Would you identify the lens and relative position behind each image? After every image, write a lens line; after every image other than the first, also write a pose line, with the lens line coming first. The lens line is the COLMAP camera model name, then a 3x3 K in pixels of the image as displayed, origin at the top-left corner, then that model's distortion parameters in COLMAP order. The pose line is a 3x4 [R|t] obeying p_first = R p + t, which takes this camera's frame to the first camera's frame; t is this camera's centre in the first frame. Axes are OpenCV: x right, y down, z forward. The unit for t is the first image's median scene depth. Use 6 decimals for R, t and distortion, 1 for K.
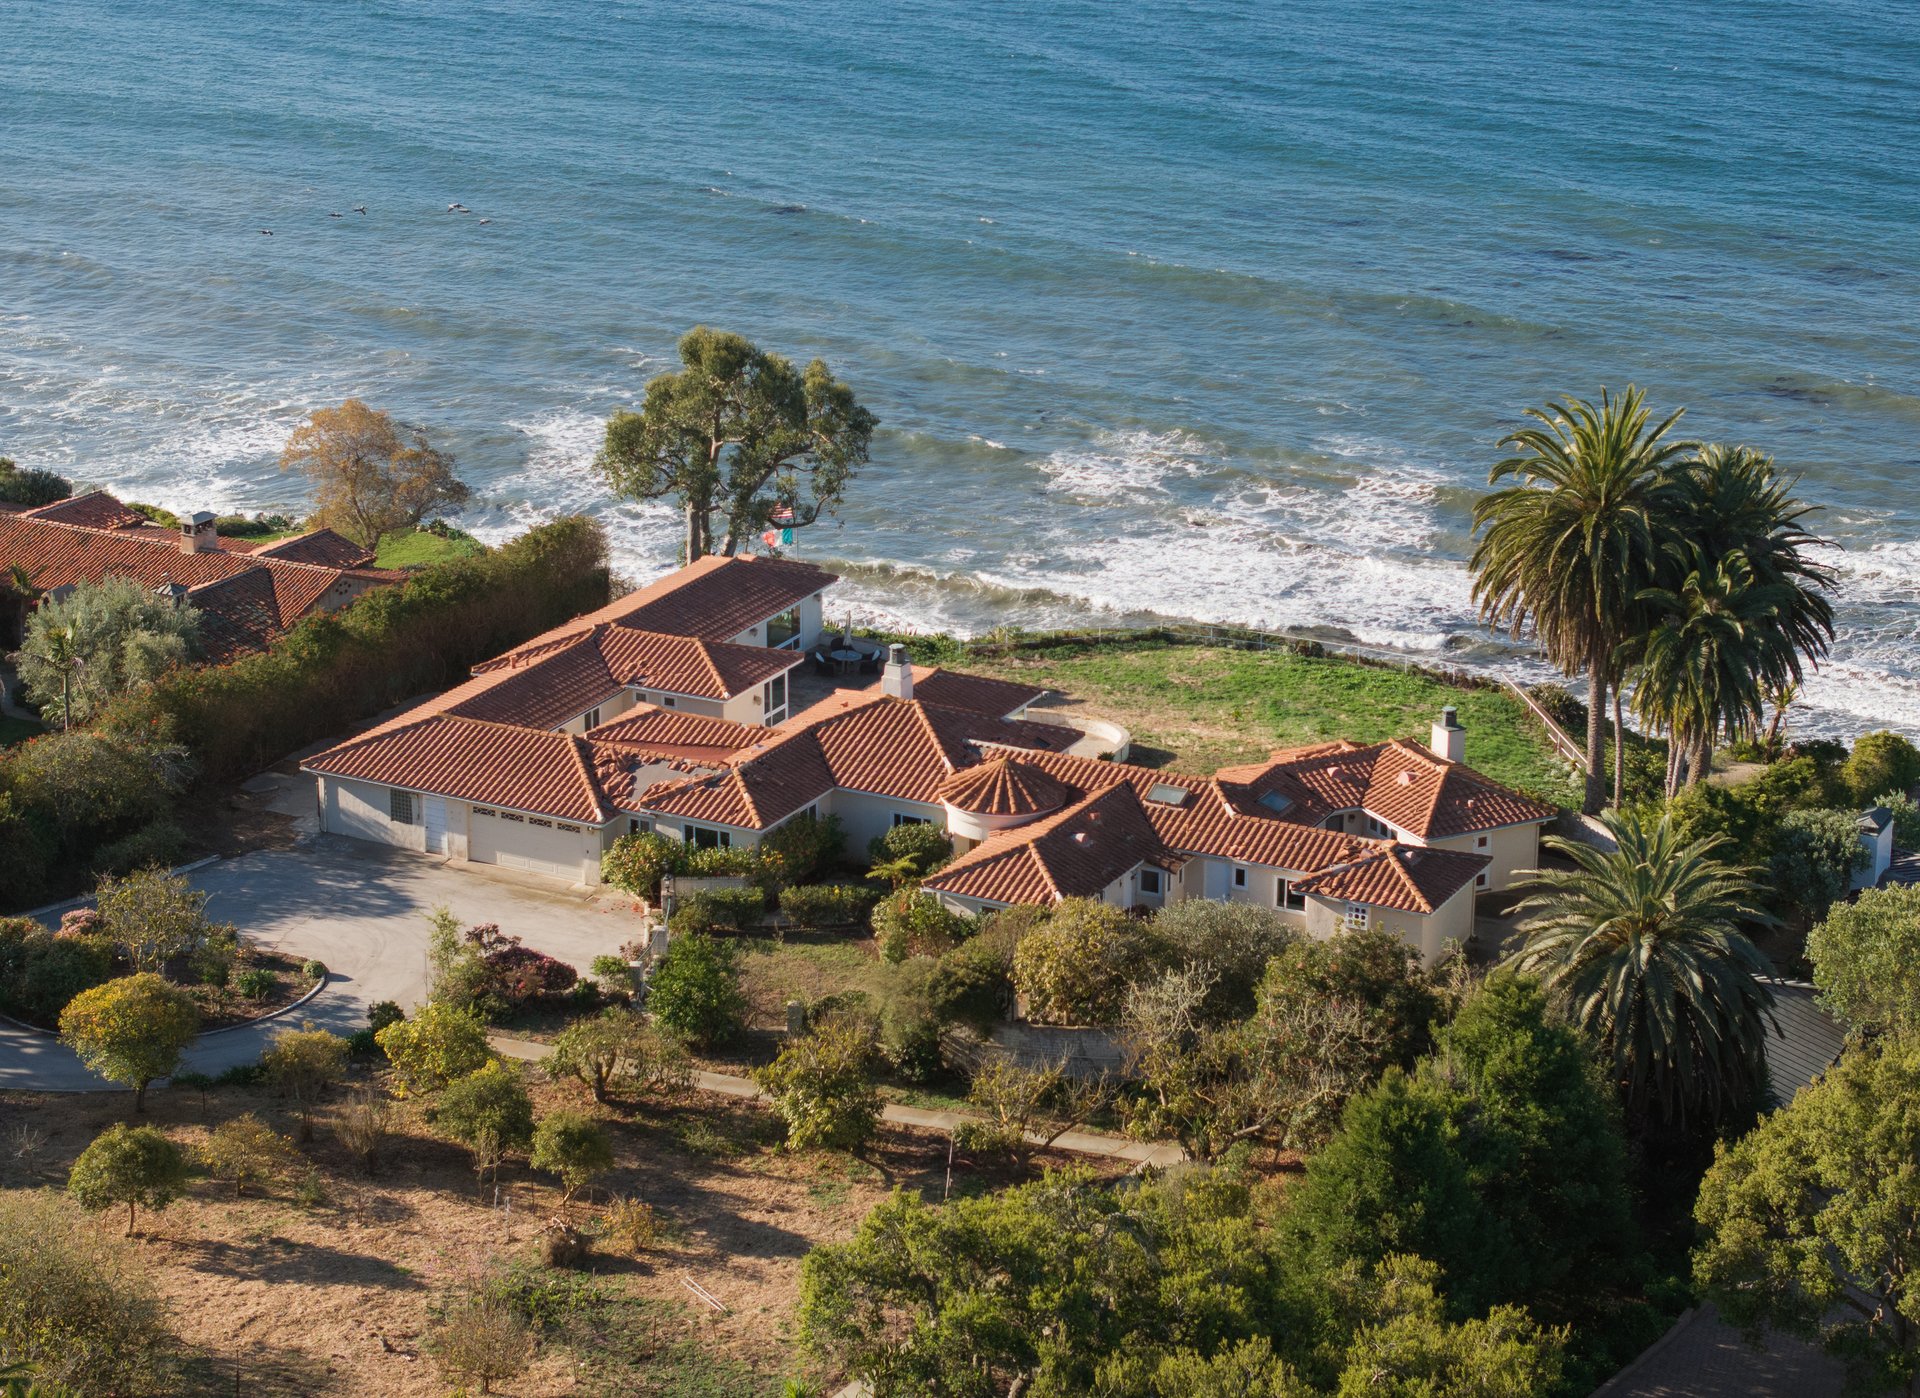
lens RADIAL K [[4041.3, 0, 962.8], [0, 4041.3, 689.8], [0, 0, 1]] dist [0.016265, 0.000000]
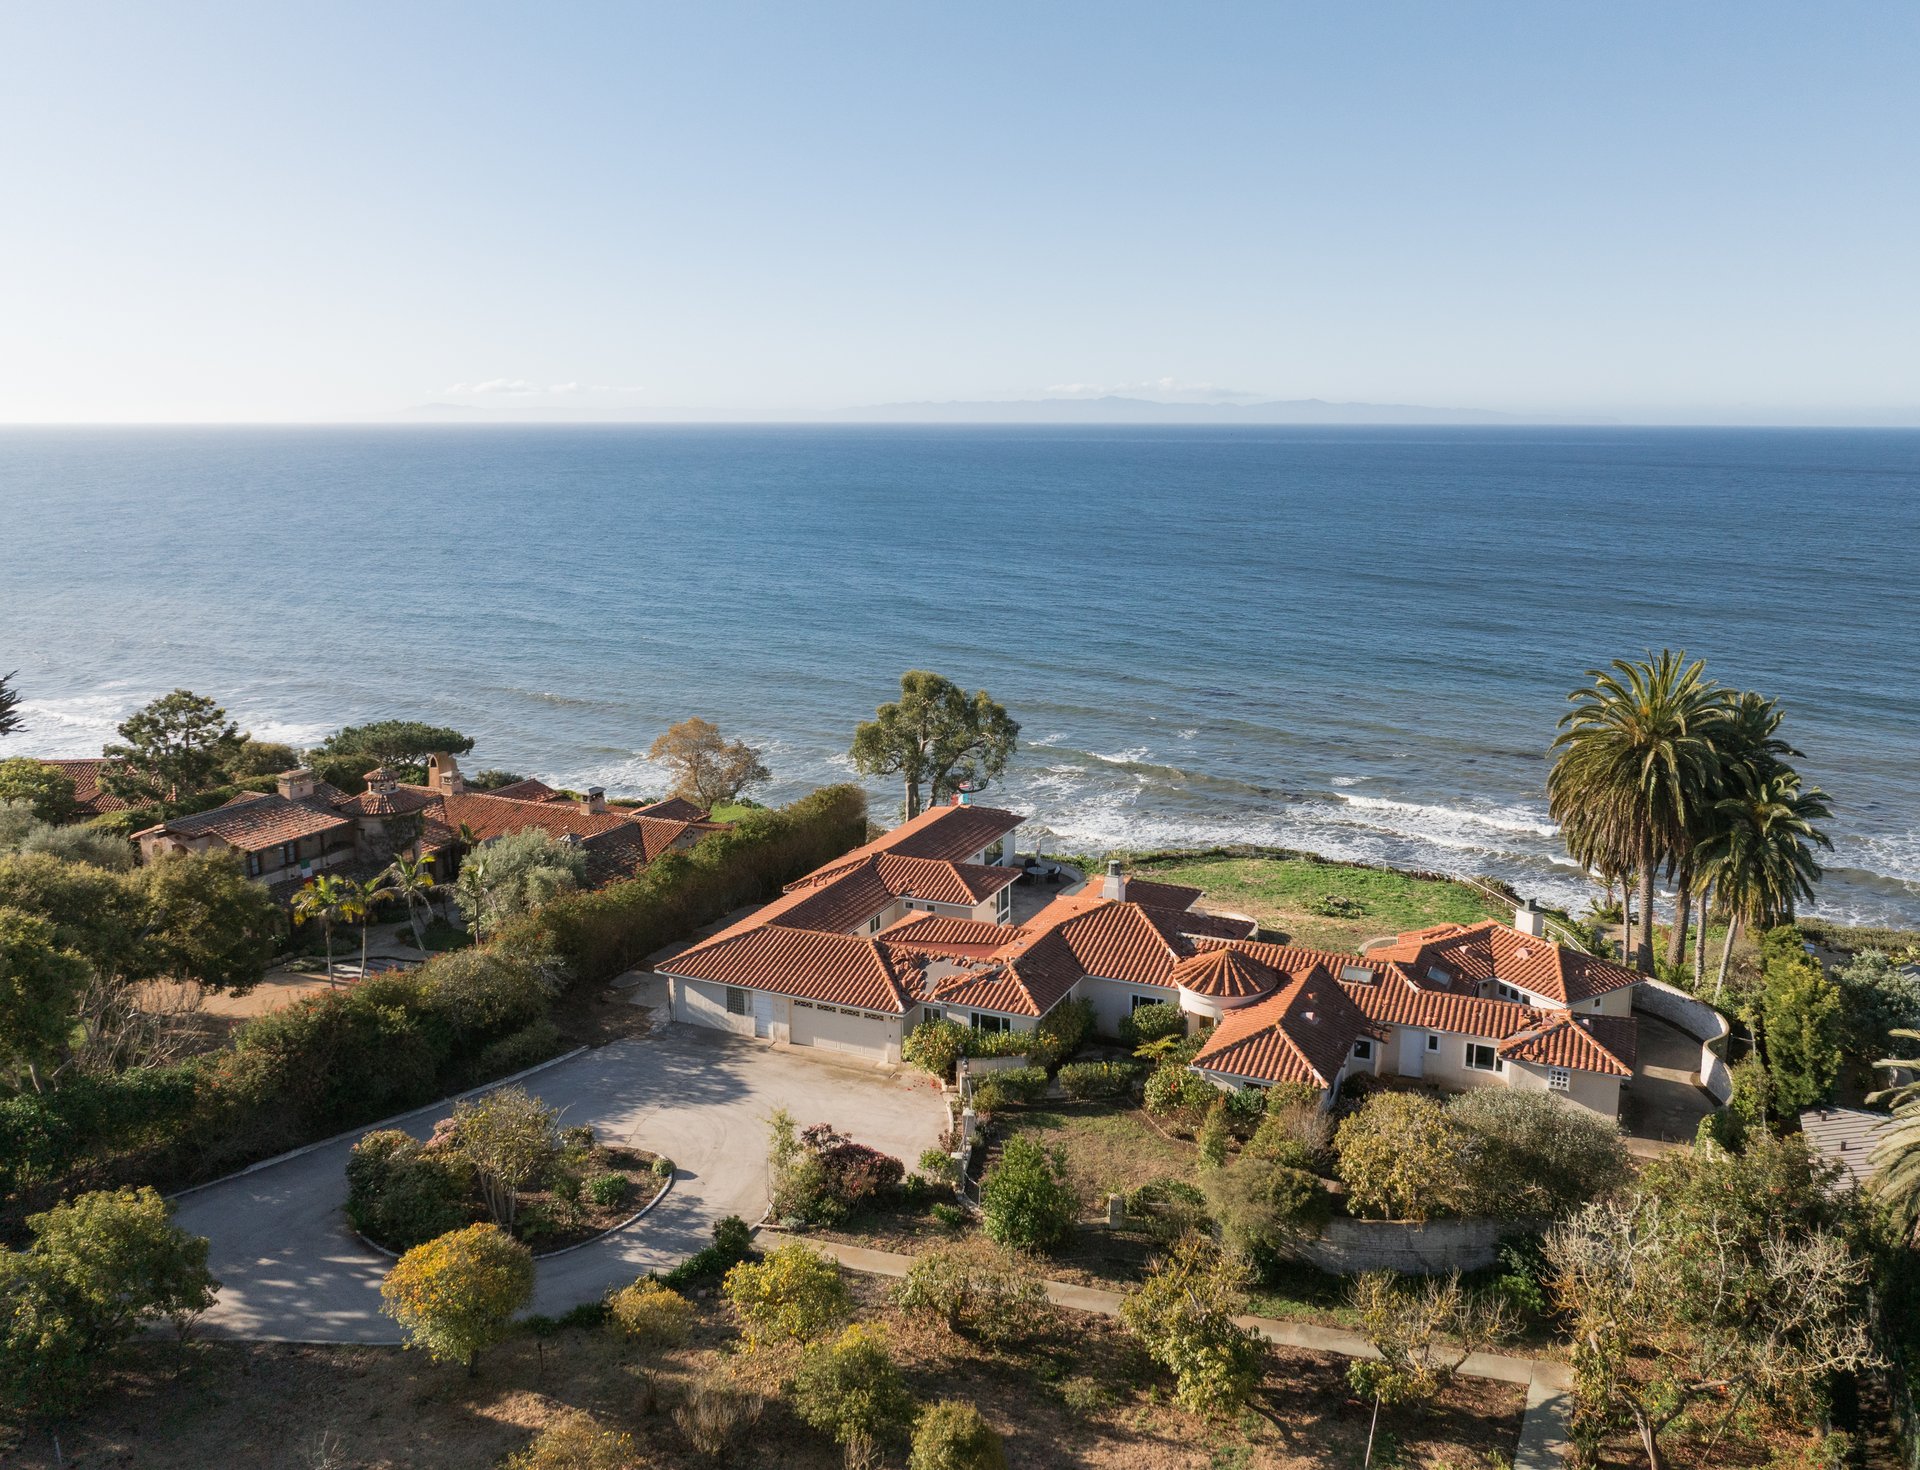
lens RADIAL K [[1504.8, 0, 1043.3], [0, 1504.8, 684.4], [0, 0, 1]] dist [-0.013236, -0.017872]
pose [[0.996603, -0.018327, 0.080287, -0.081558], [0.028682, 0.991128, -0.129780, -0.005433], [-0.077197, 0.131642, 0.988287, 0.531991]]
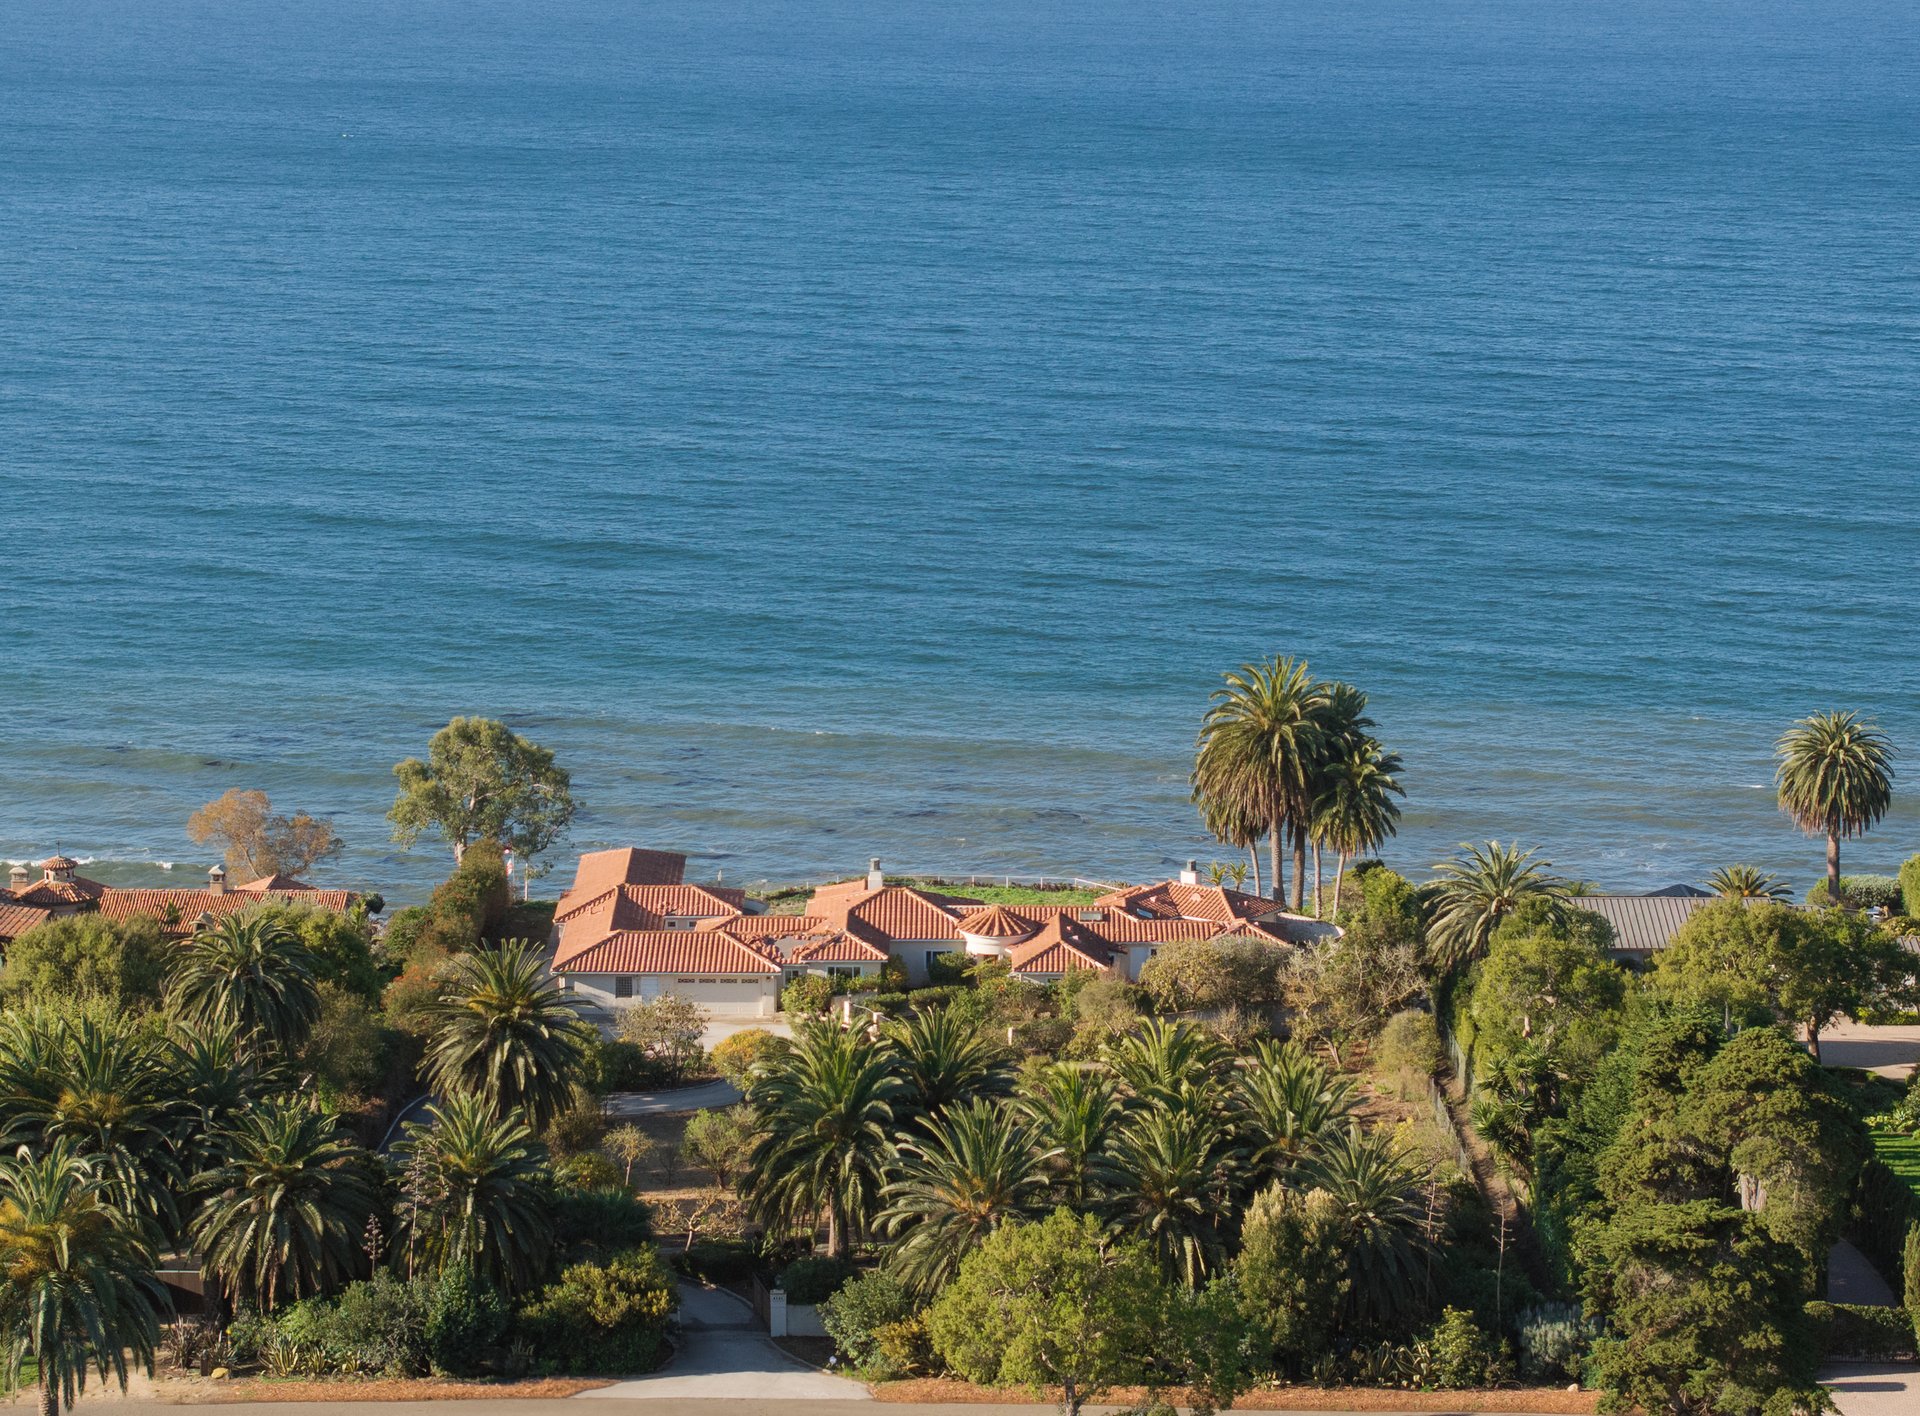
lens RADIAL K [[4679.8, 0, 959.9], [0, 4679.8, 699.4], [0, 0, 1]] dist [-0.035382, 0.000000]
pose [[0.892792, -0.085510, 0.442279, -0.837544], [0.143202, 0.984762, -0.098677, 0.119861], [-0.427101, 0.151433, 0.891433, -0.705331]]
